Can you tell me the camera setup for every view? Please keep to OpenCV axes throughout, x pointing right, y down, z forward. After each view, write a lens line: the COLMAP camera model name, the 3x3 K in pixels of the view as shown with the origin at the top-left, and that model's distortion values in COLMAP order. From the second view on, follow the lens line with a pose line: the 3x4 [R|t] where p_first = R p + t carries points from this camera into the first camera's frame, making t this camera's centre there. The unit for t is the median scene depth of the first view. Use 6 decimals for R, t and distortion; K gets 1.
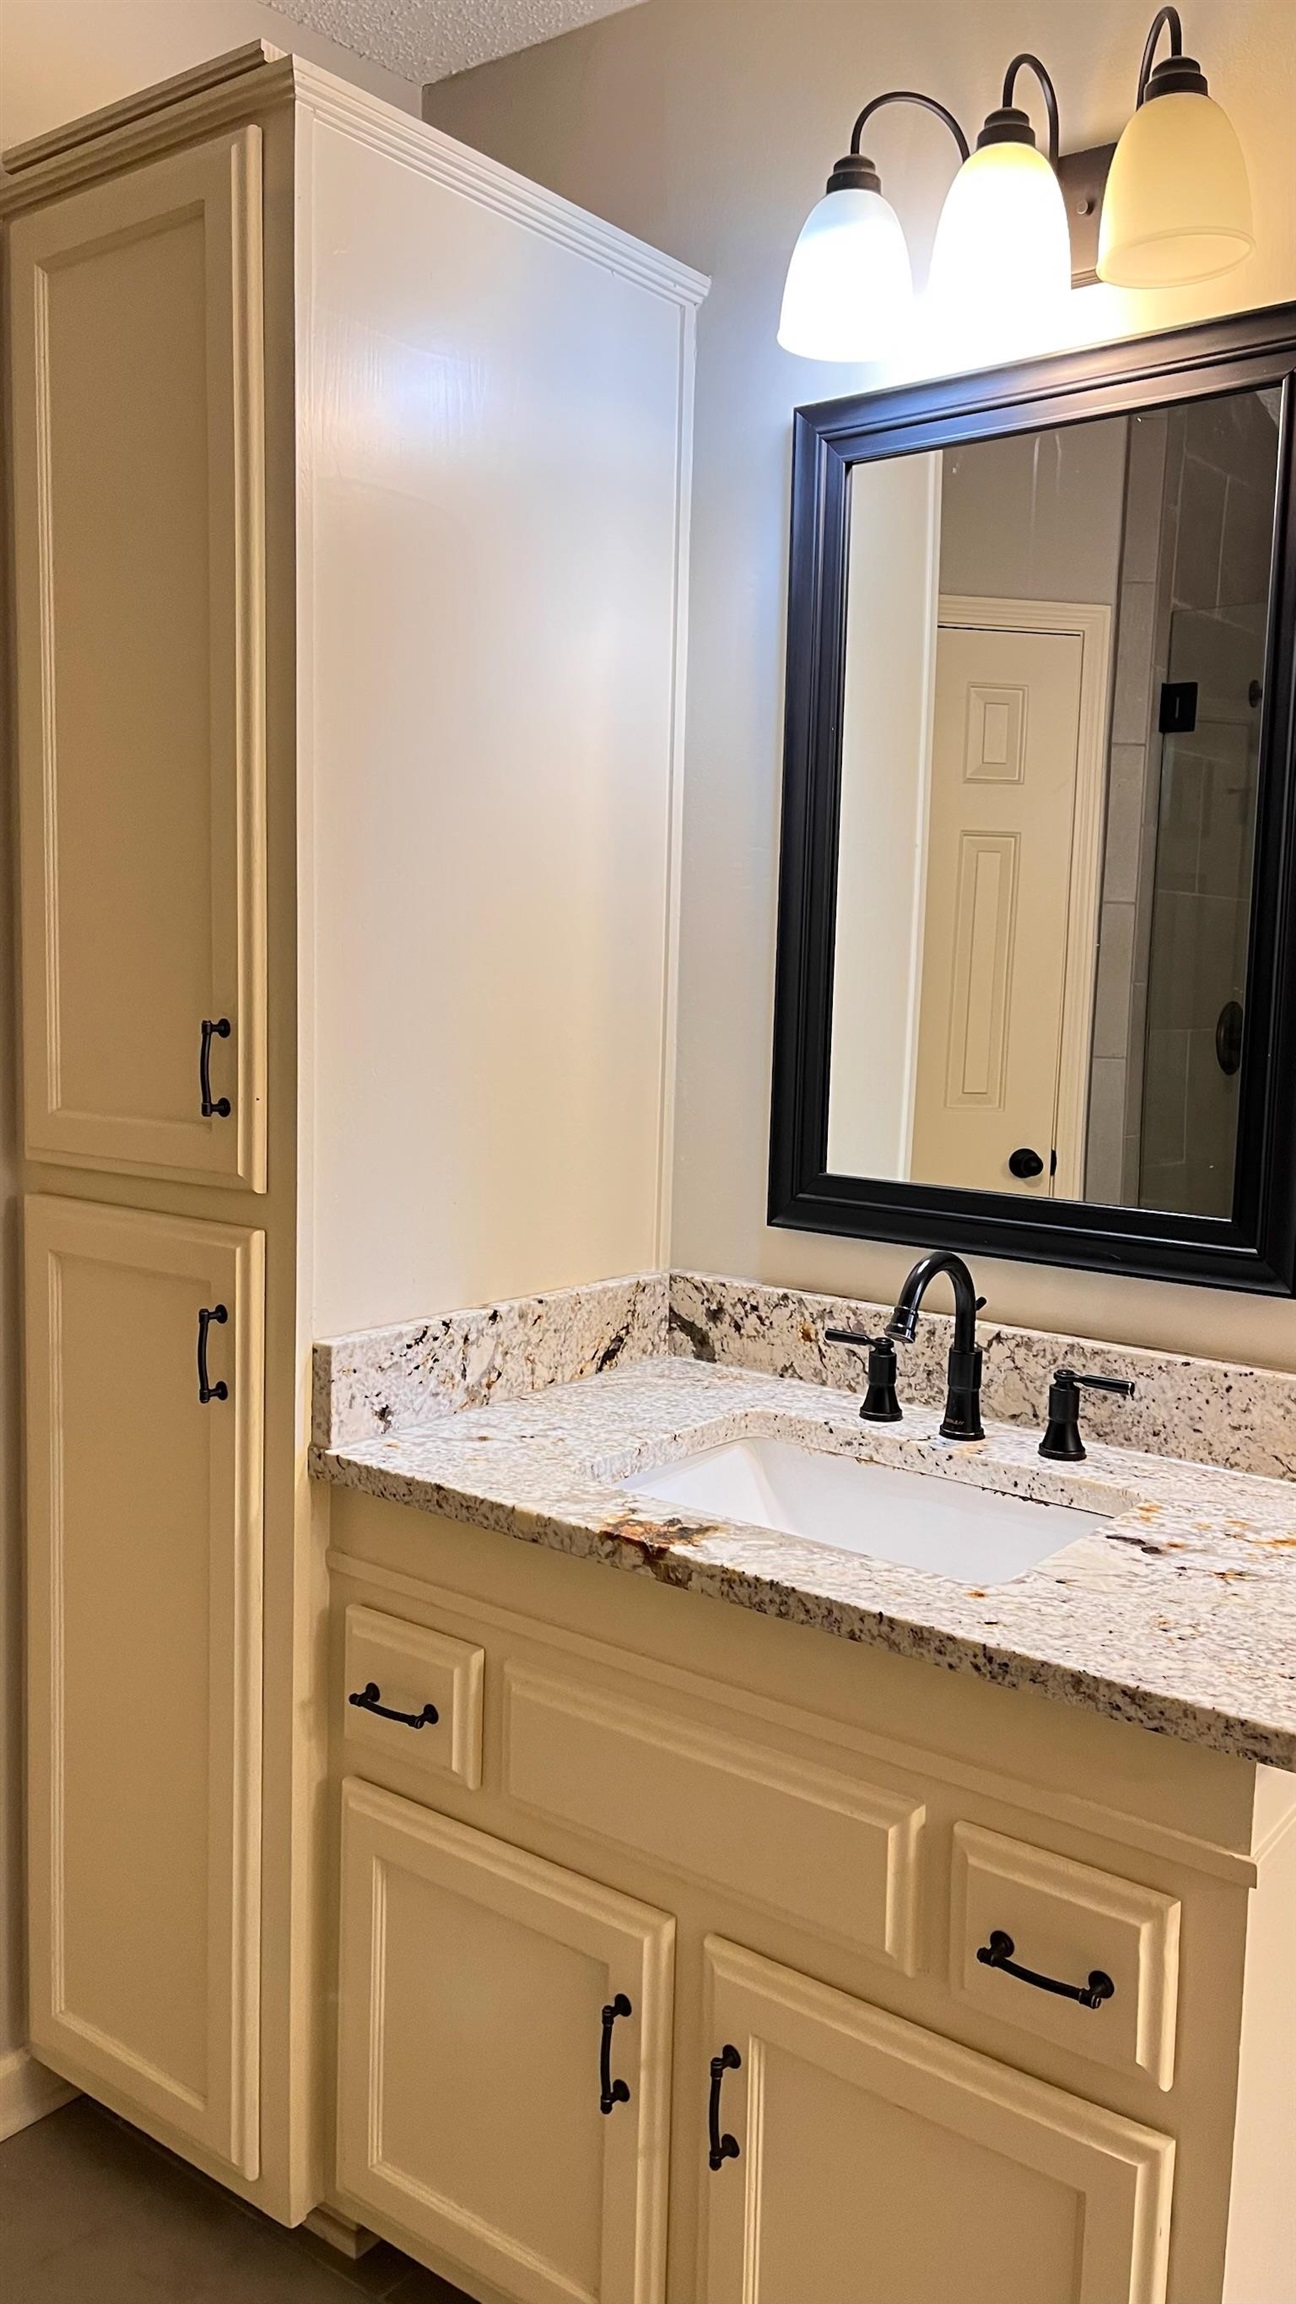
lens RADIAL K [[1762.0, 0, 636.2], [0, 1762.0, 1127.9], [0, 0, 1]] dist [0.044259, -0.021574]
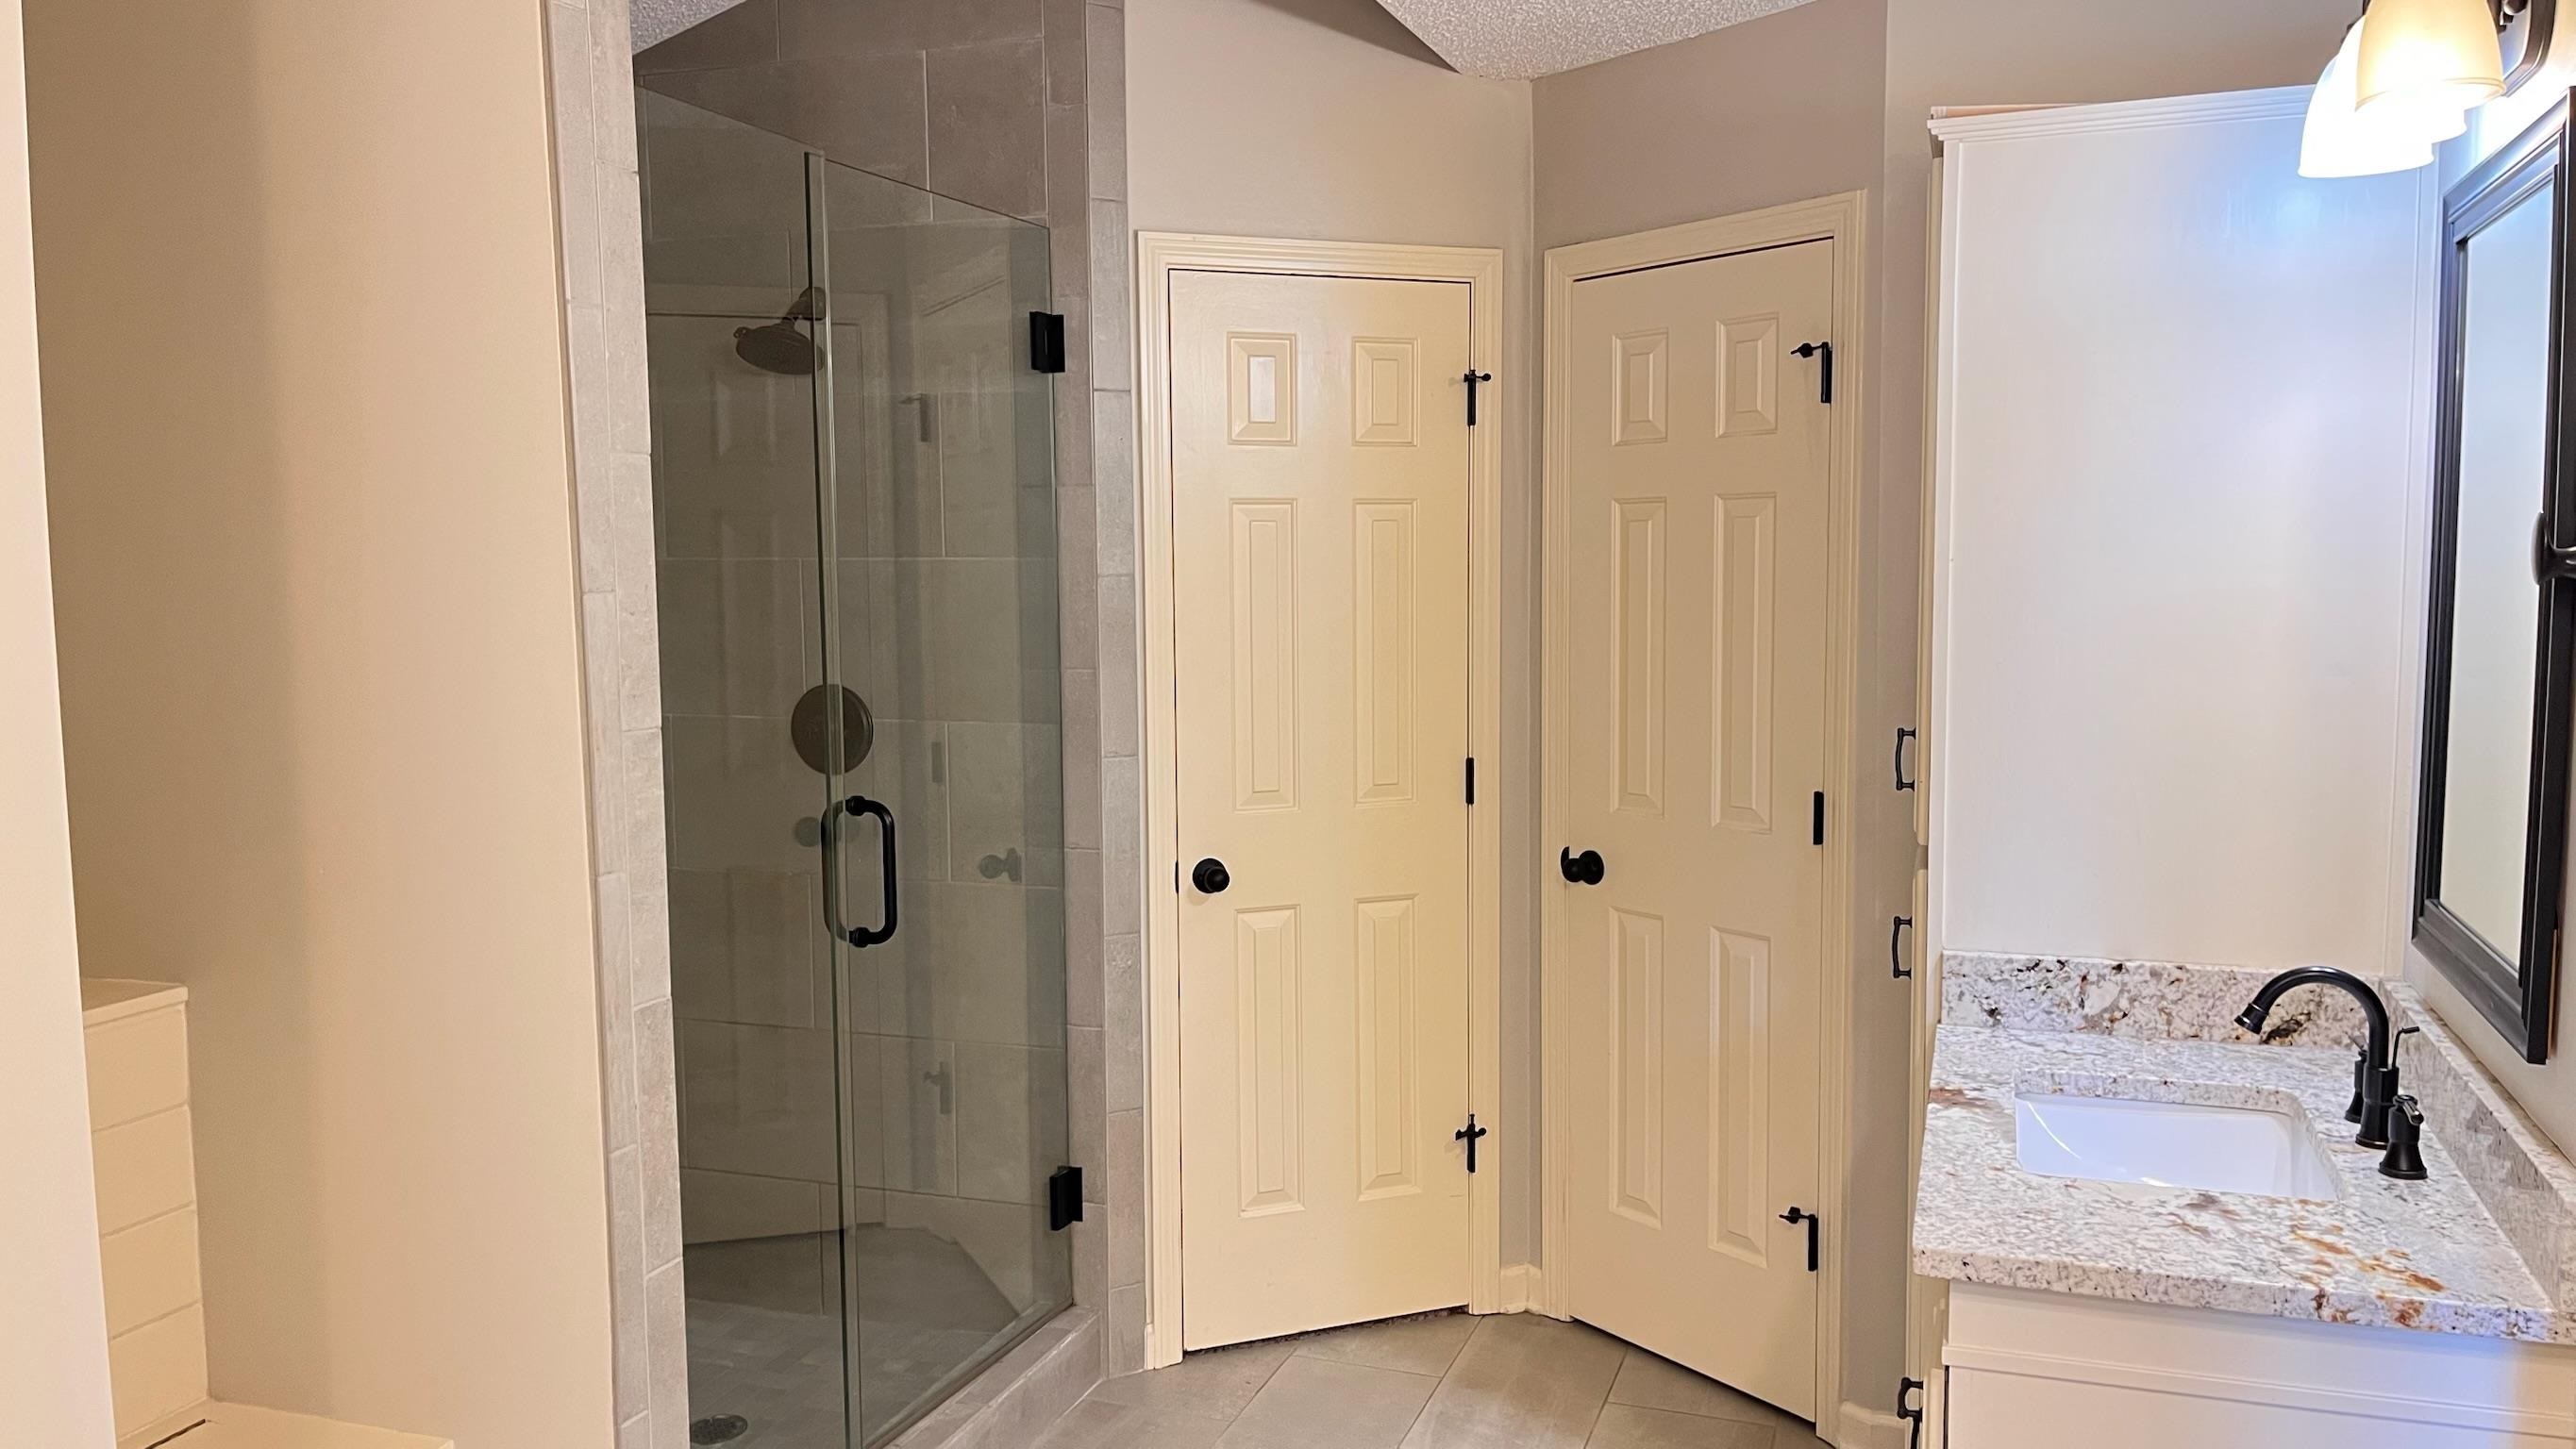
lens RADIAL K [[1969.8, 0, 1286.6], [0, 1969.8, 726.8], [0, 0, 1]] dist [0.044259, -0.021574]
pose [[0.312903, 0.057677, -0.948032, 1.131262], [-0.075944, 0.996478, 0.035559, -0.076147], [0.946744, 0.060871, 0.316181, -0.042465]]
